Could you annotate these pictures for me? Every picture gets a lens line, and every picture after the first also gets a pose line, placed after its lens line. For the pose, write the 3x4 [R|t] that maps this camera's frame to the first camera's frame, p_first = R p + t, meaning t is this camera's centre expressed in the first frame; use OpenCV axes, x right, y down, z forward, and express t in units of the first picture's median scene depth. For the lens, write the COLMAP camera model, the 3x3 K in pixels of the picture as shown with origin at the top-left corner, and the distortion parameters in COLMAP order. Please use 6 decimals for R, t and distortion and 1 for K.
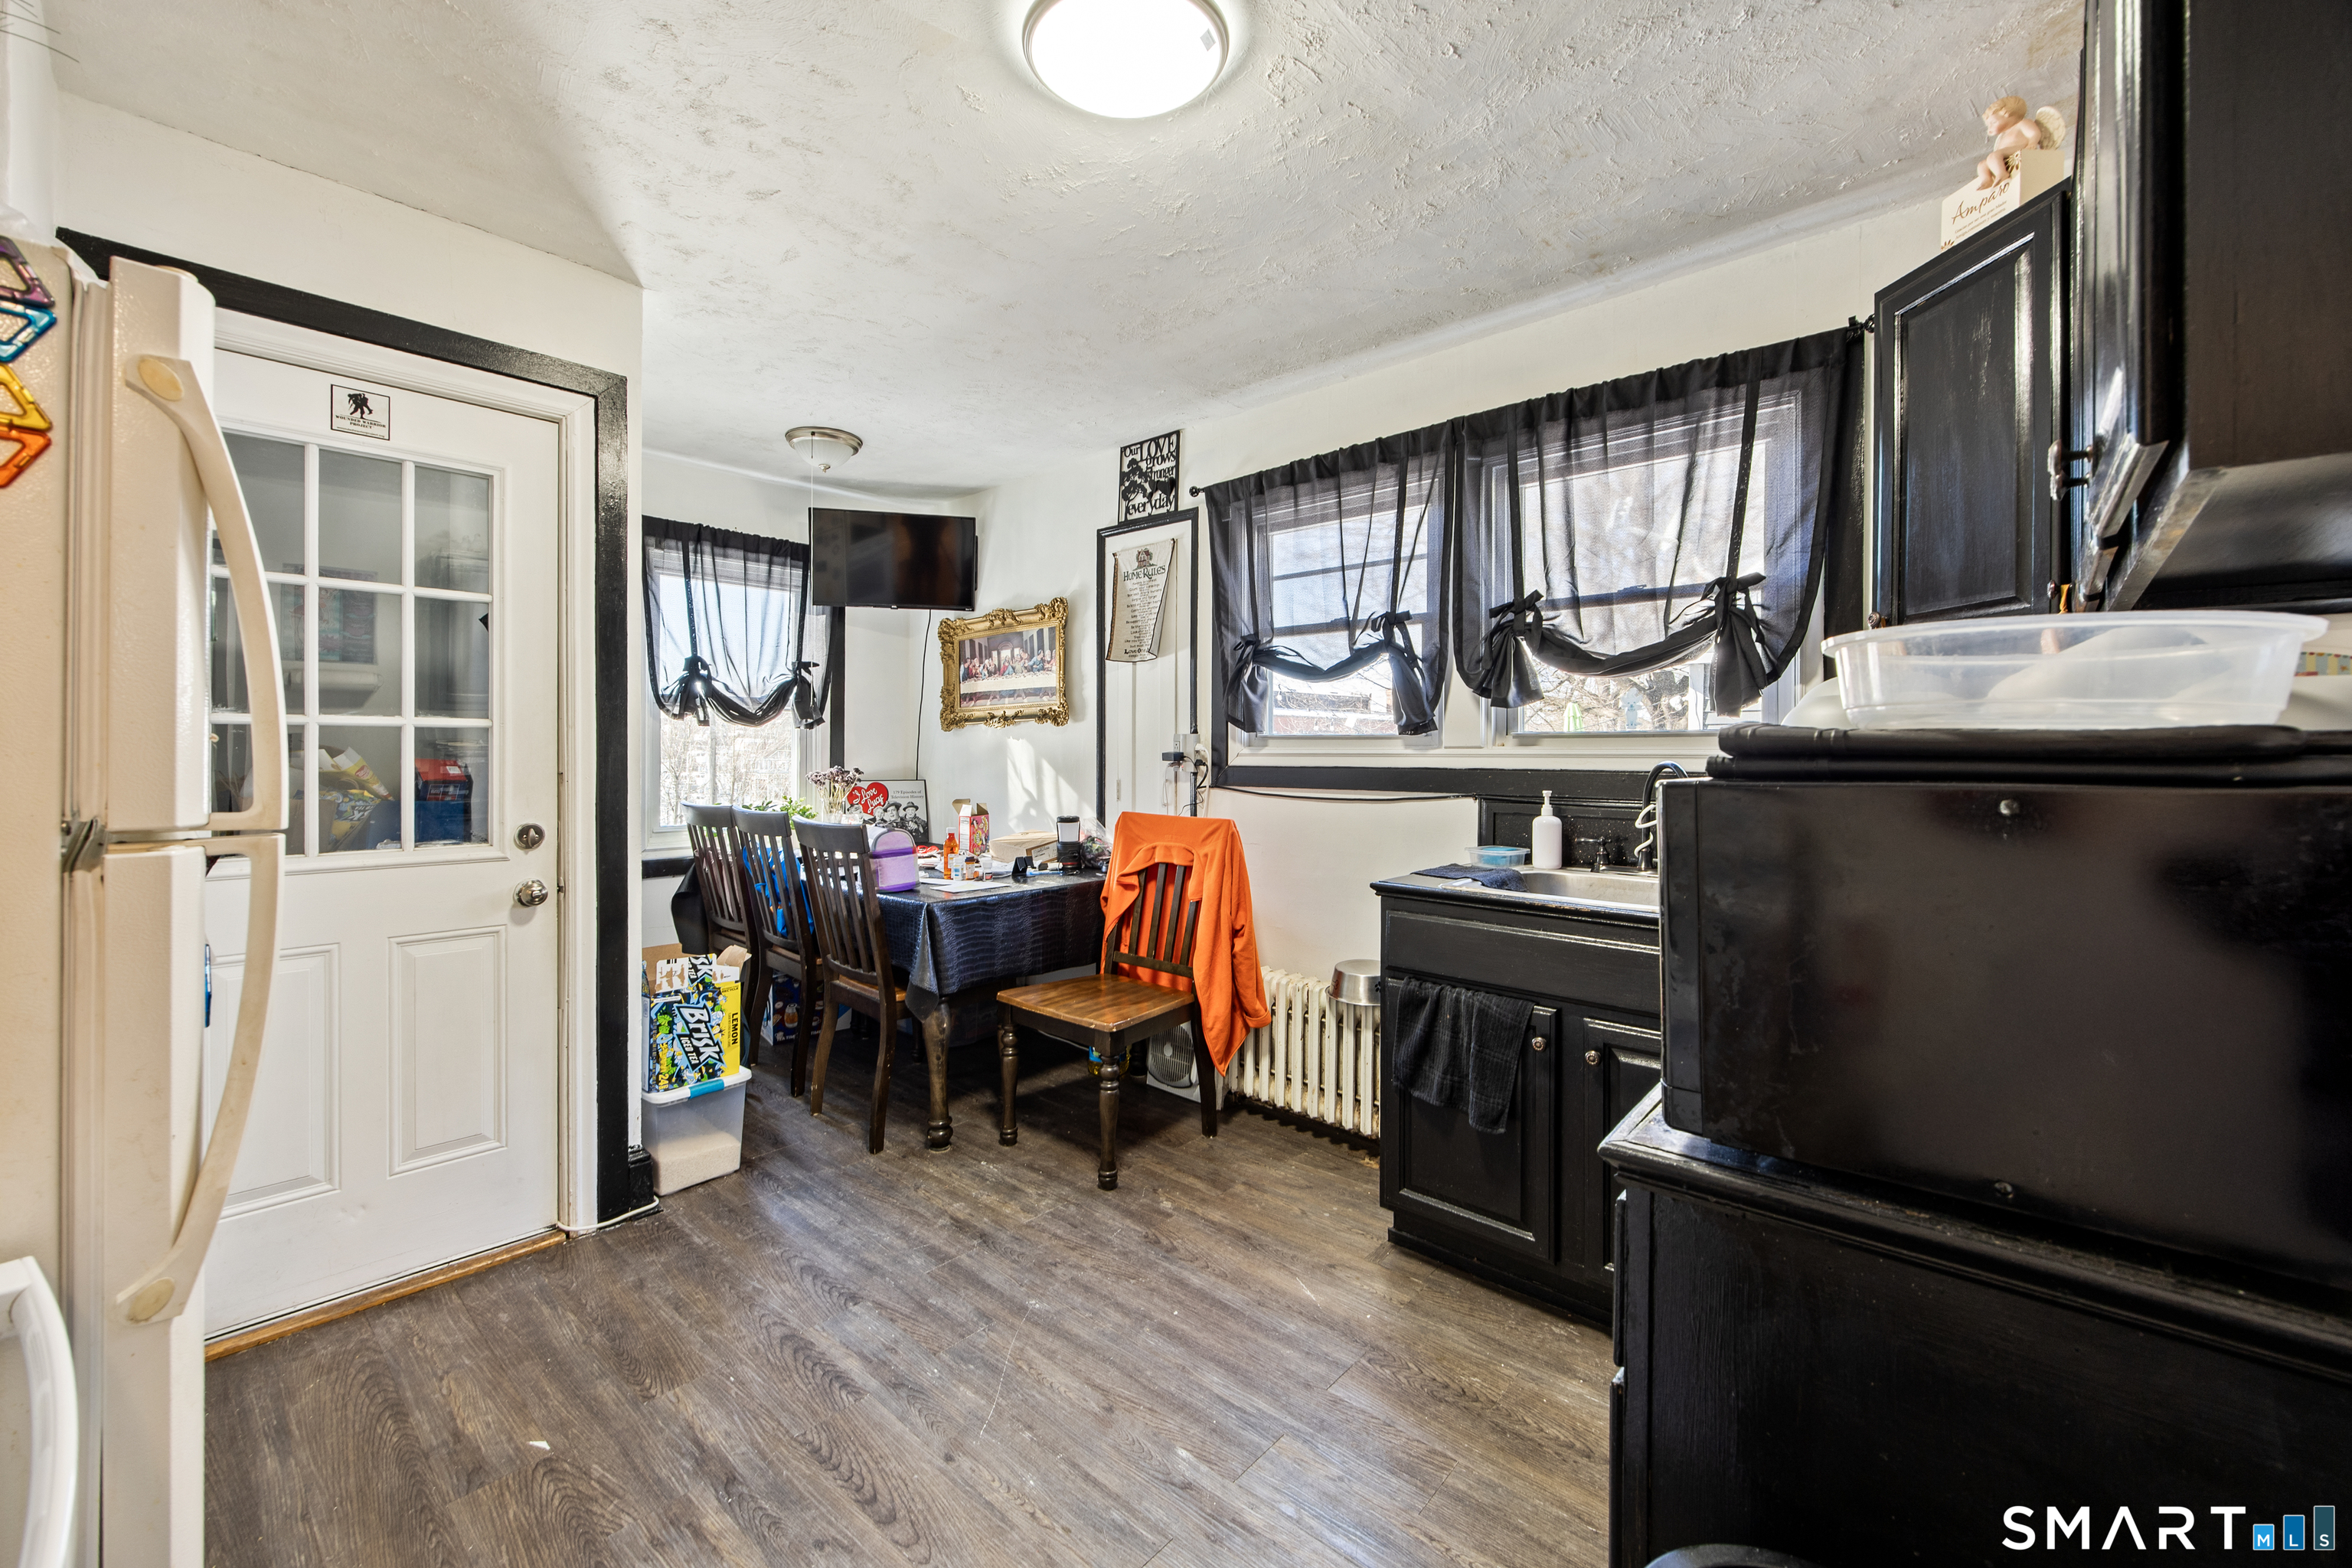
lens RADIAL K [[931.1, 0, 1177.4], [0, 931.1, 761.3], [0, 0, 1]] dist [0.000231, 0.000605]
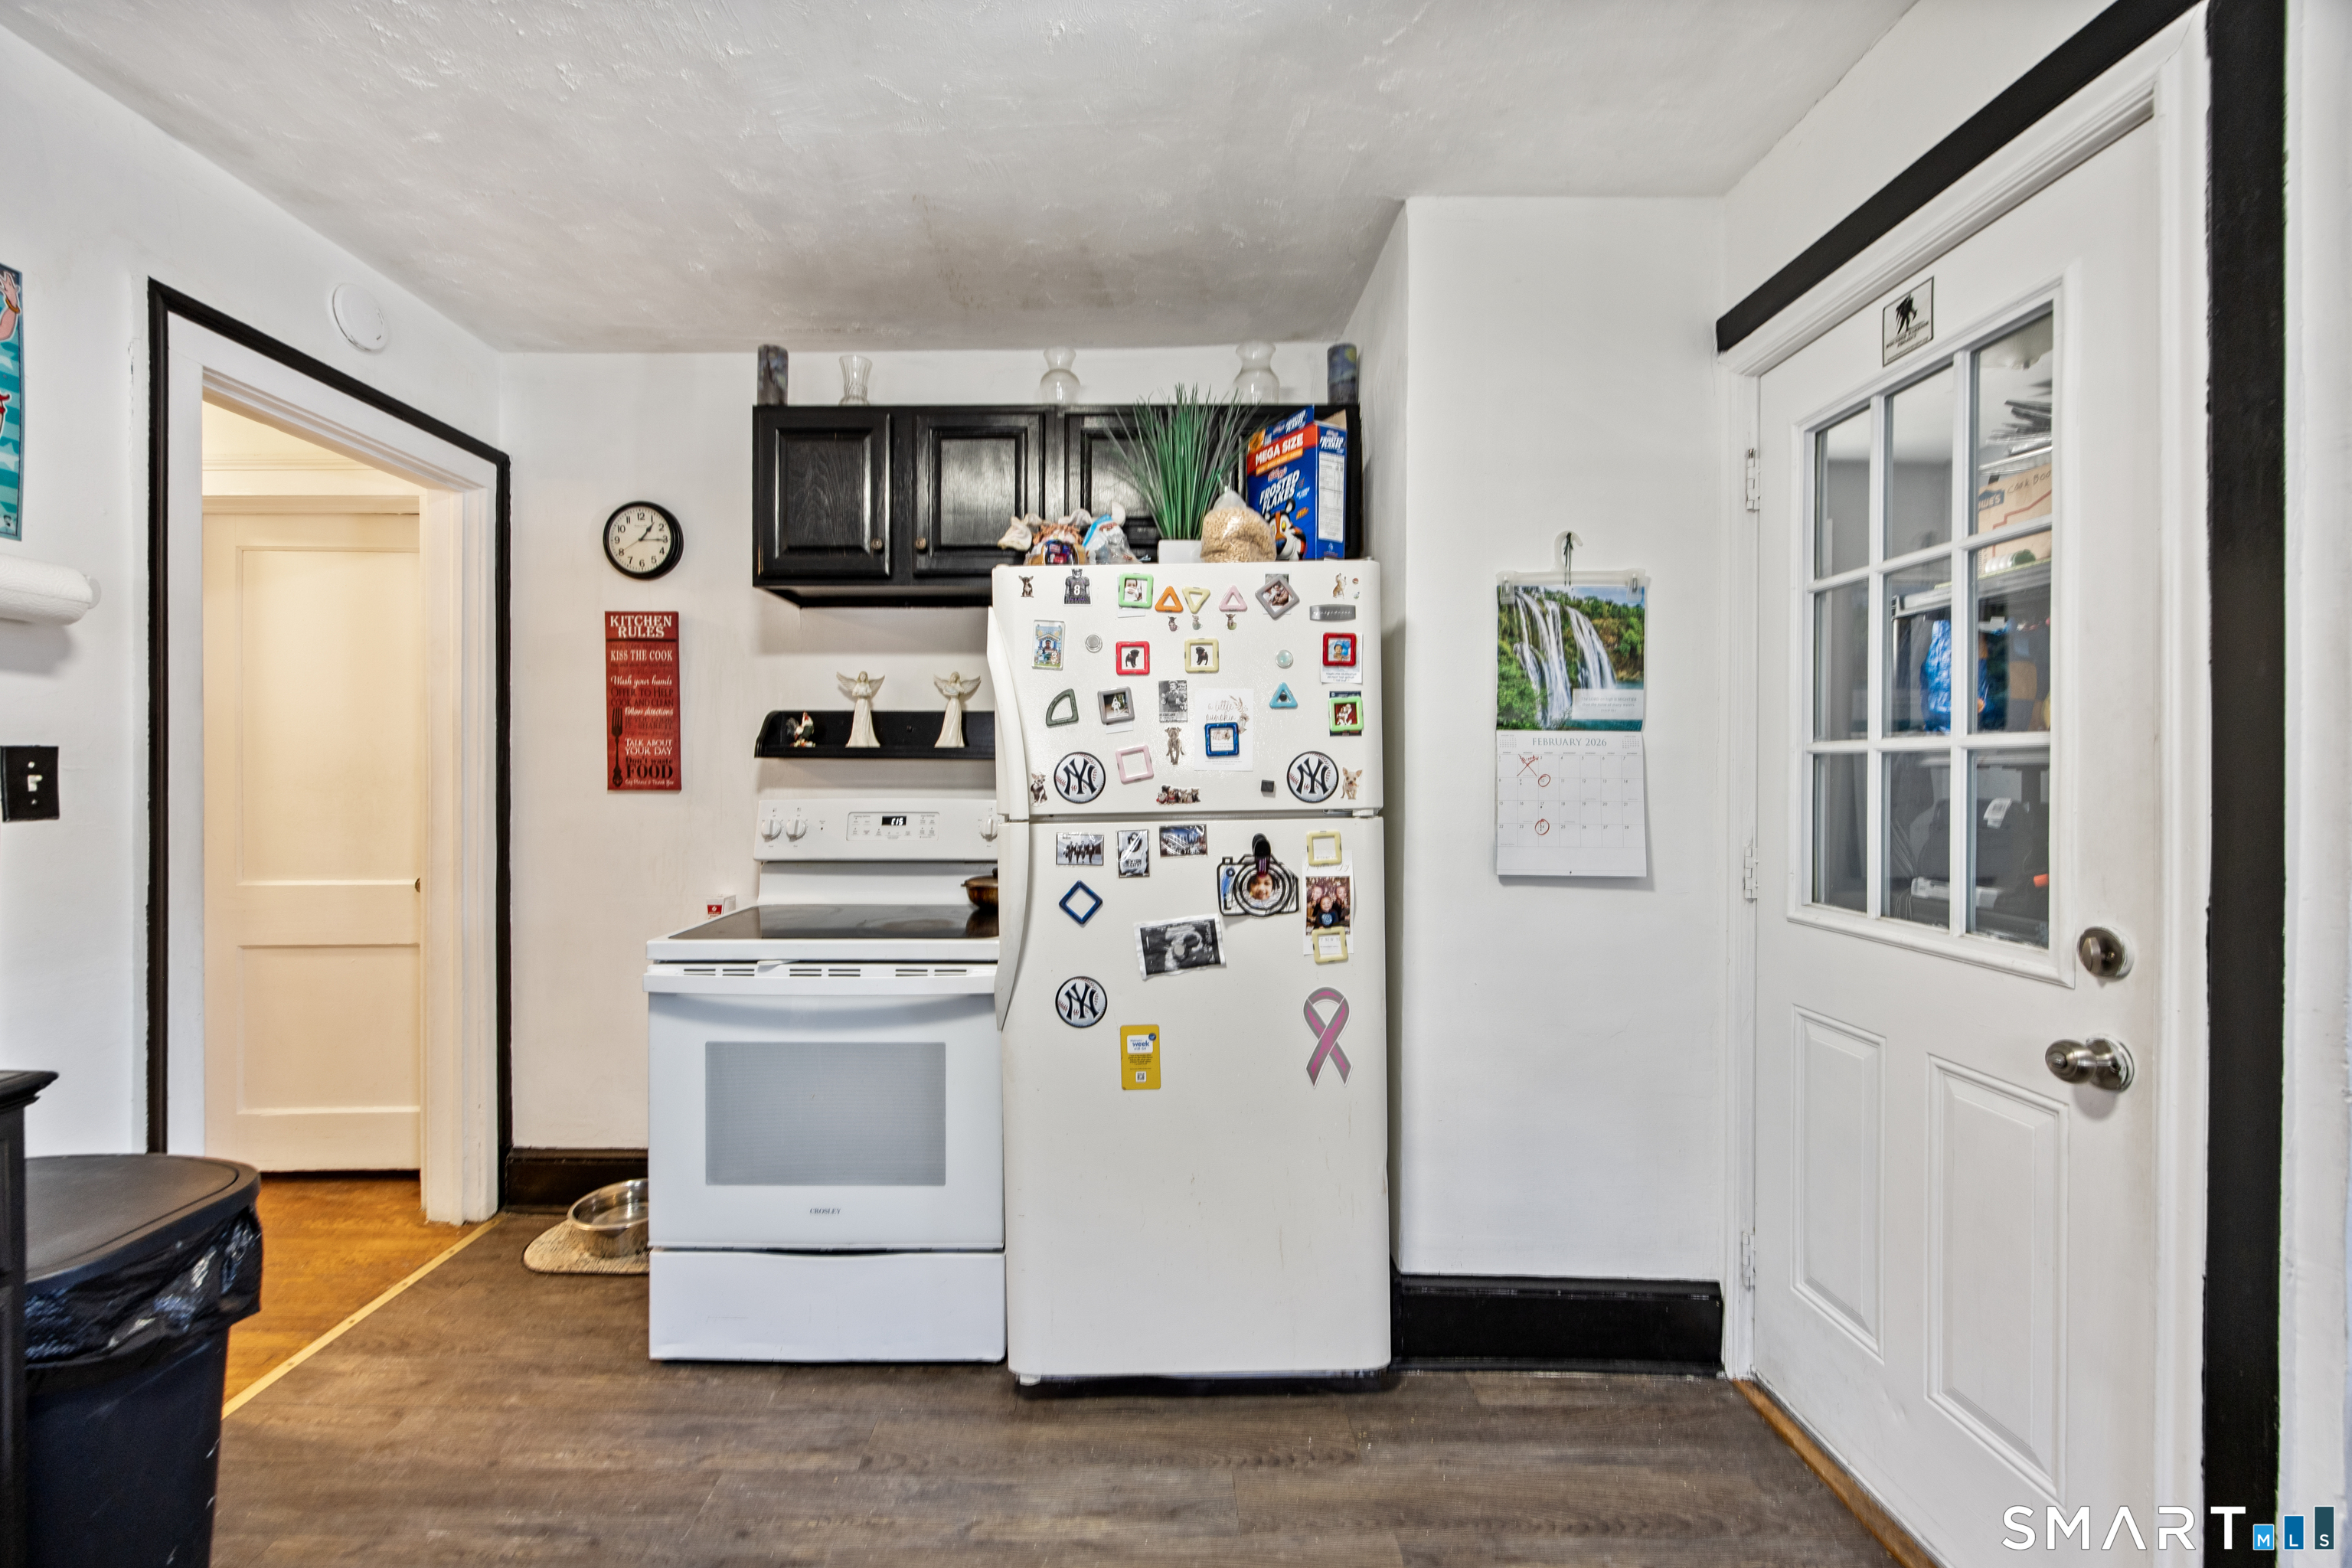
lens RADIAL K [[931.1, 0, 1163.0], [0, 931.1, 781.2], [0, 0, 1]] dist [0.000231, 0.000605]
pose [[-0.755664, 0.002057, -0.654957, 0.033686], [-0.008018, 0.999891, 0.012392, -0.014571], [0.654911, 0.014615, -0.755565, 0.890198]]
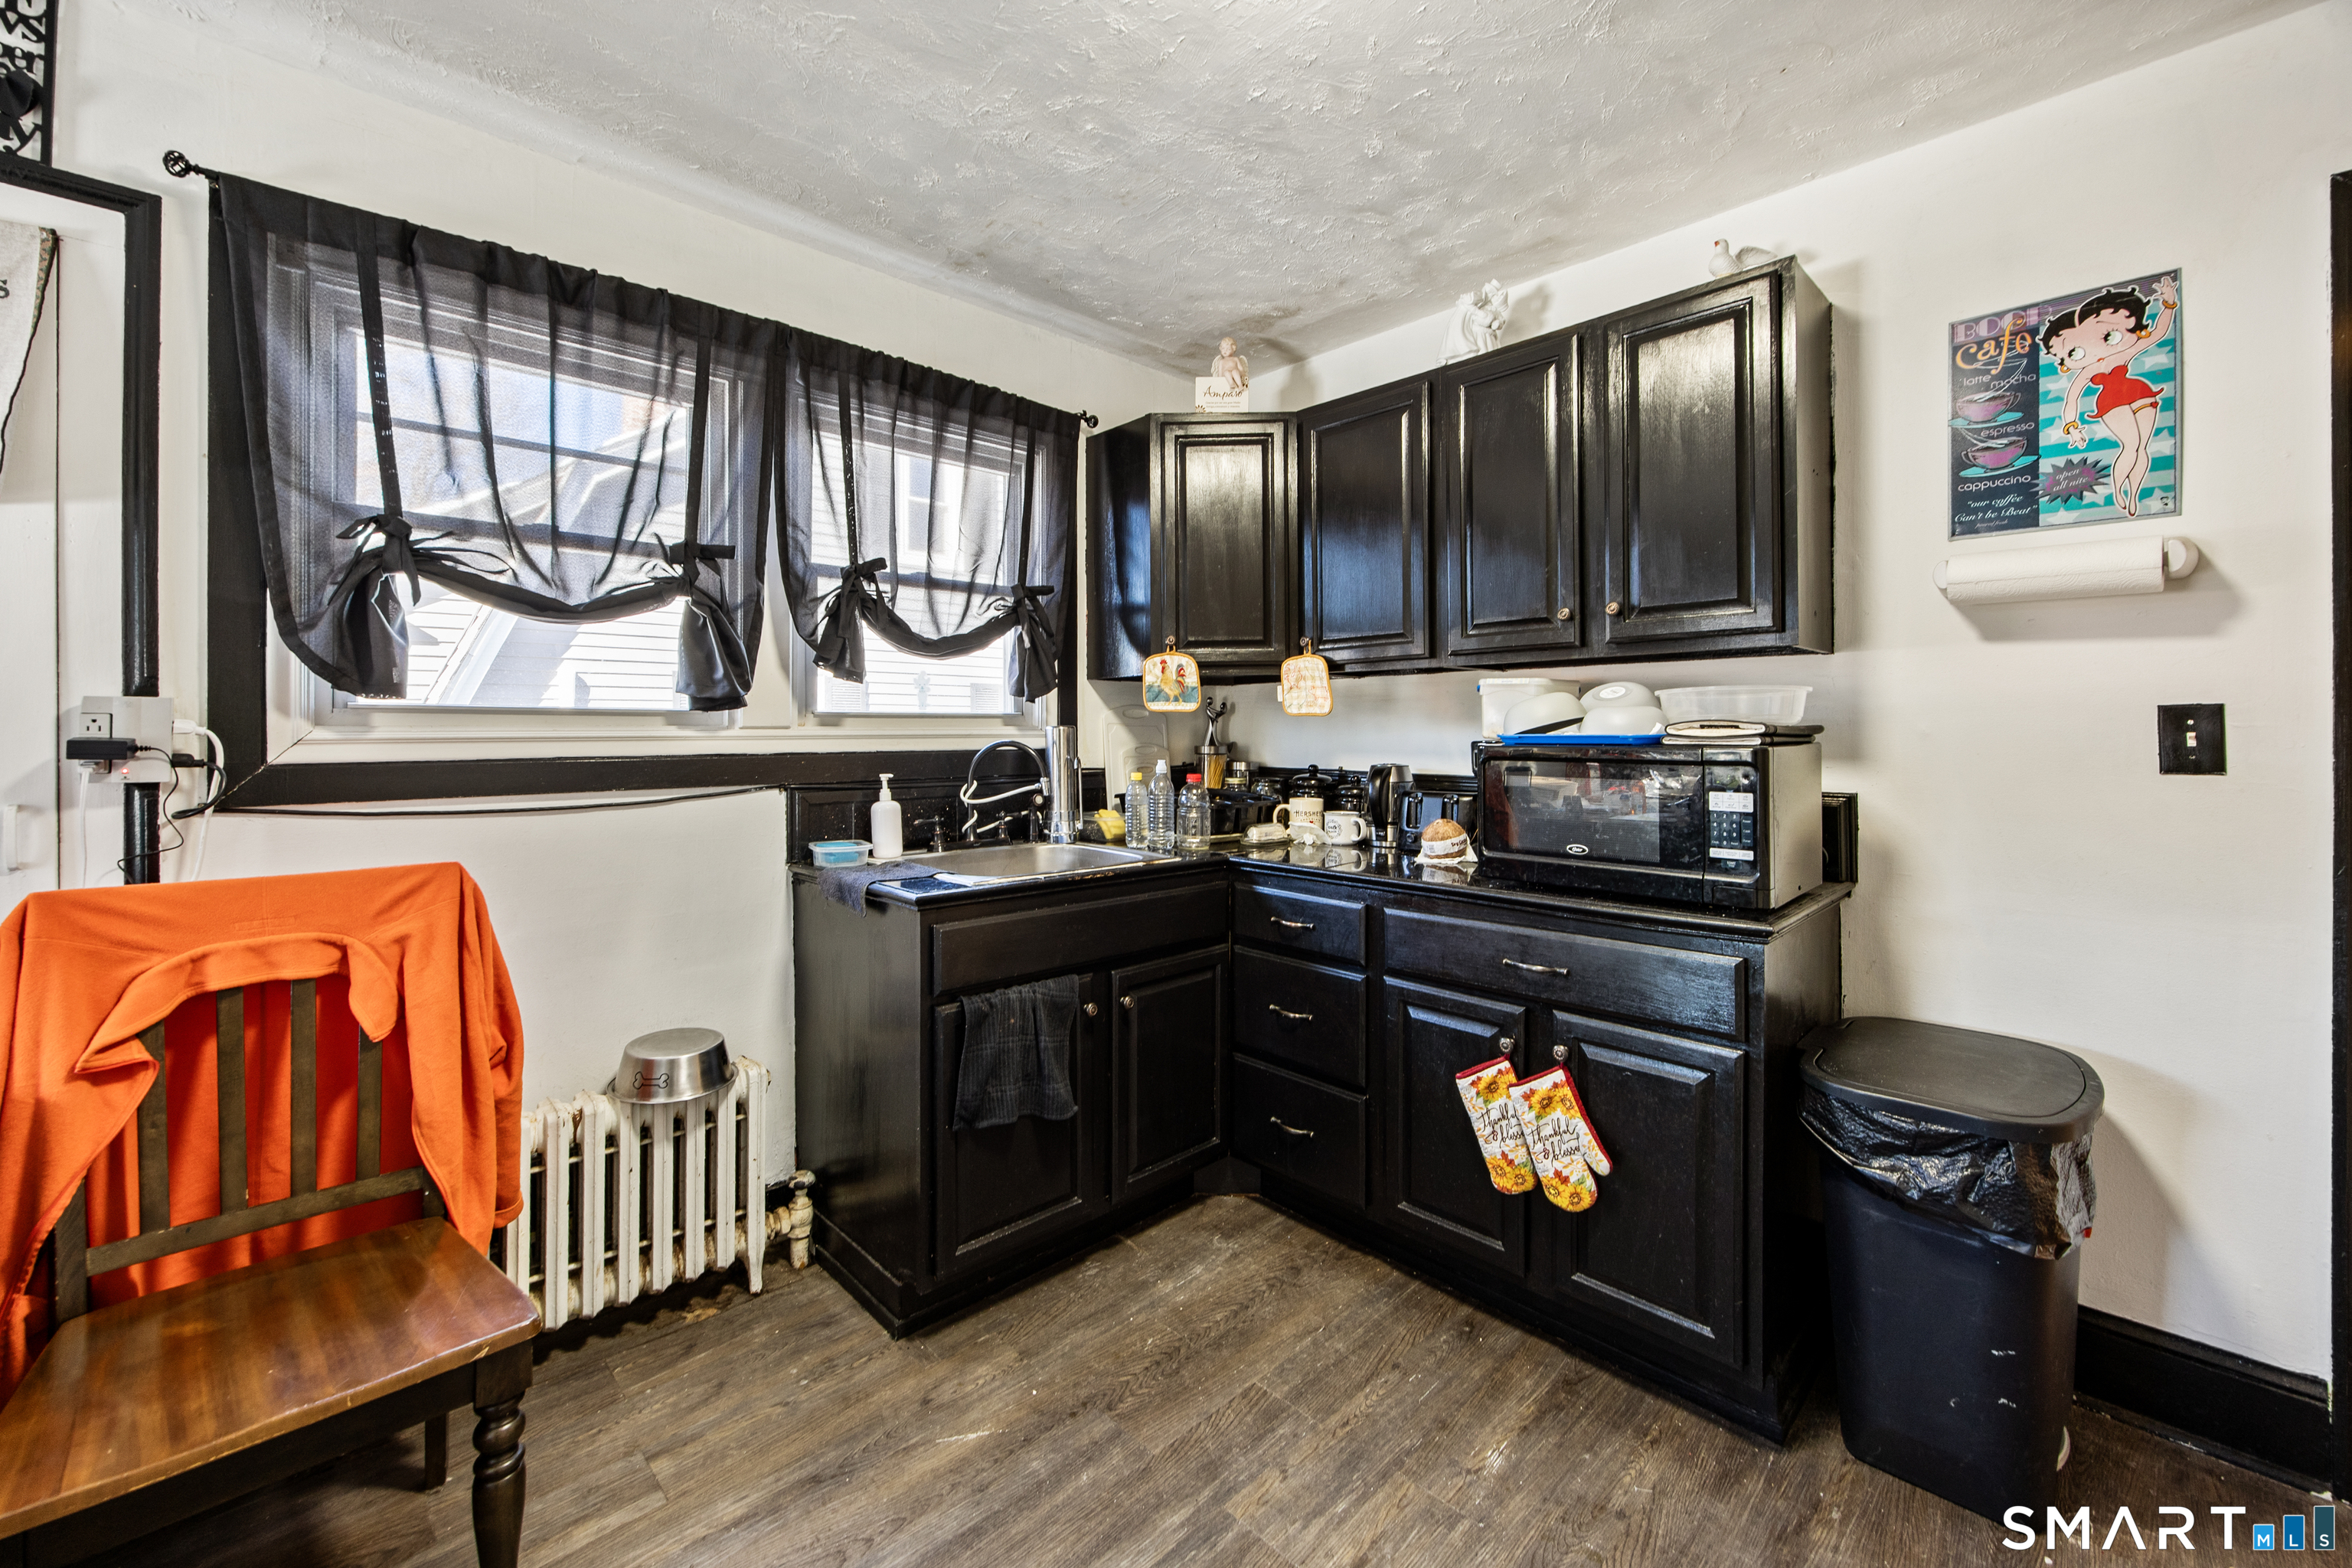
lens RADIAL K [[931.1, 0, 1159.8], [0, 931.1, 722.3], [0, 0, 1]] dist [0.000231, 0.000605]
pose [[0.098027, 0.001730, 0.995182, -0.494213], [0.007823, 0.999966, -0.002509, -0.015749], [-0.995153, 0.008032, 0.098010, 0.612884]]
